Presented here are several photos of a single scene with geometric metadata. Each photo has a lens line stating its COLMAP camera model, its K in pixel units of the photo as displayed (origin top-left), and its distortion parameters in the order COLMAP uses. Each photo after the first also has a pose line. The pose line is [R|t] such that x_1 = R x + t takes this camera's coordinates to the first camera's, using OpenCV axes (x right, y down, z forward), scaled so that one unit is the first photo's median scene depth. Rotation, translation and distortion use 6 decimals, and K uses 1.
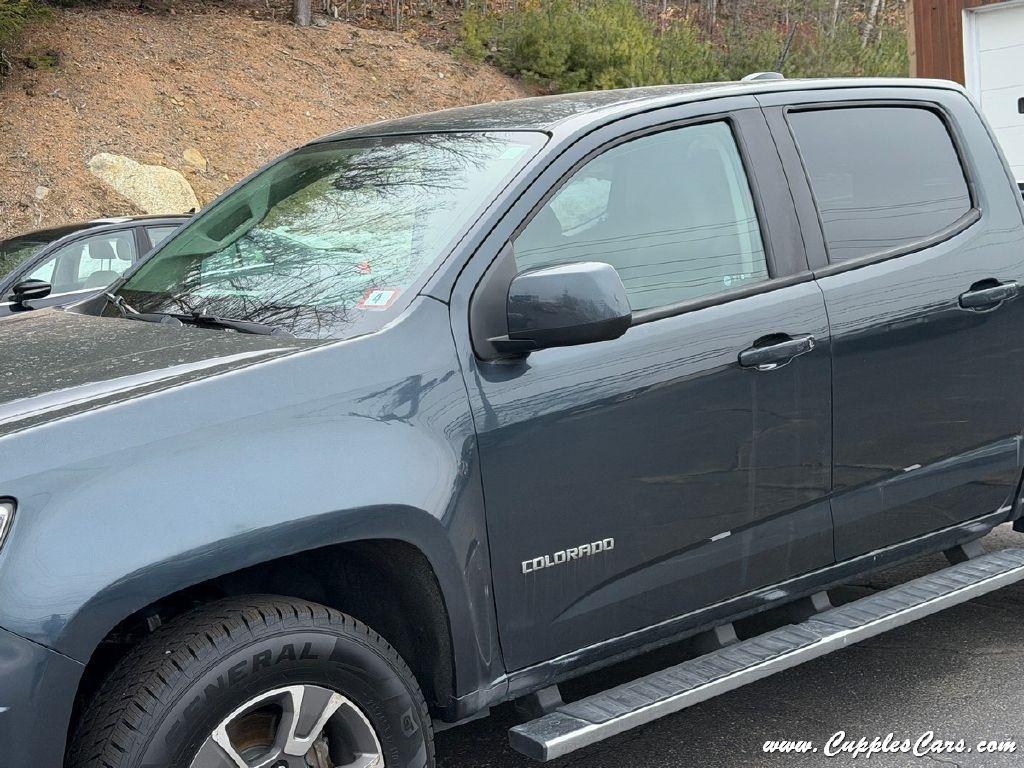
lens RADIAL K [[1563.3, 0, 510.2], [0, 1563.3, 387.5], [0, 0, 1]] dist [0.134906, 0.018630]
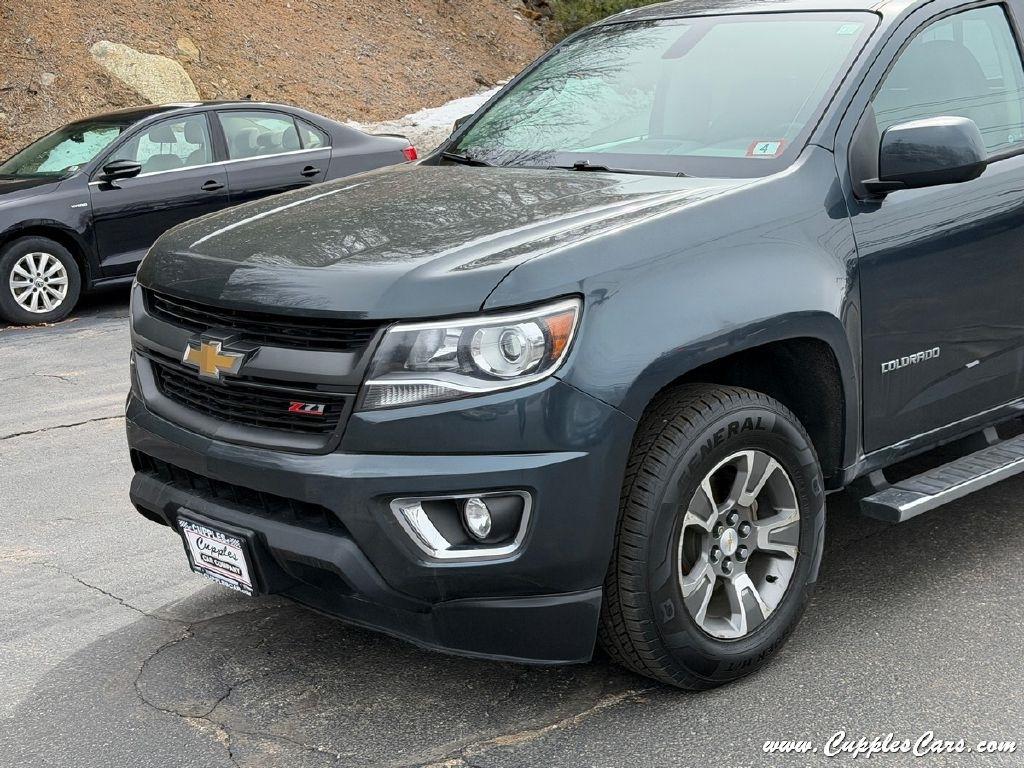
lens RADIAL K [[1586.6, 0, 514.2], [0, 1586.6, 380.1], [0, 0, 1]] dist [0.163507, -0.243658]
pose [[0.995904, -0.001872, 0.090398, -0.330779], [-0.002806, 0.998664, 0.051595, 0.050236], [-0.090374, -0.051638, 0.994568, -0.191478]]
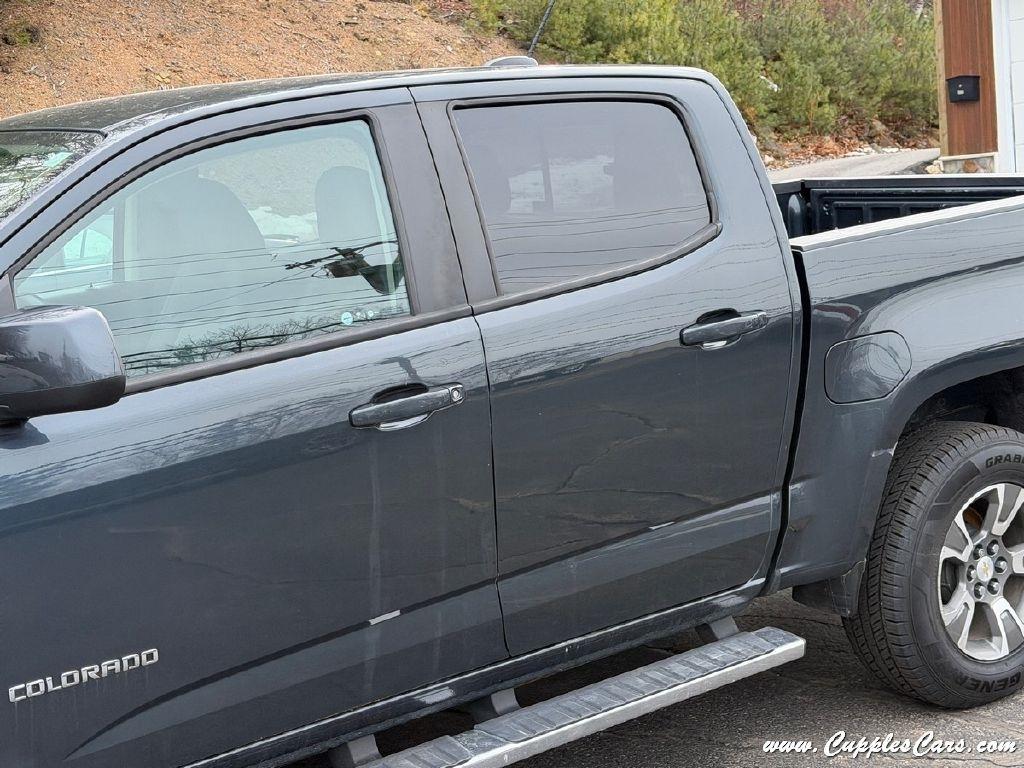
lens RADIAL K [[1515.4, 0, 529.6], [0, 1515.4, 383.6], [0, 0, 1]] dist [0.141274, -0.146358]
pose [[0.998232, 0.007097, -0.059016, 0.260777], [-0.005775, 0.999729, 0.022536, -0.049535], [0.059160, -0.022156, 0.998003, 0.209616]]
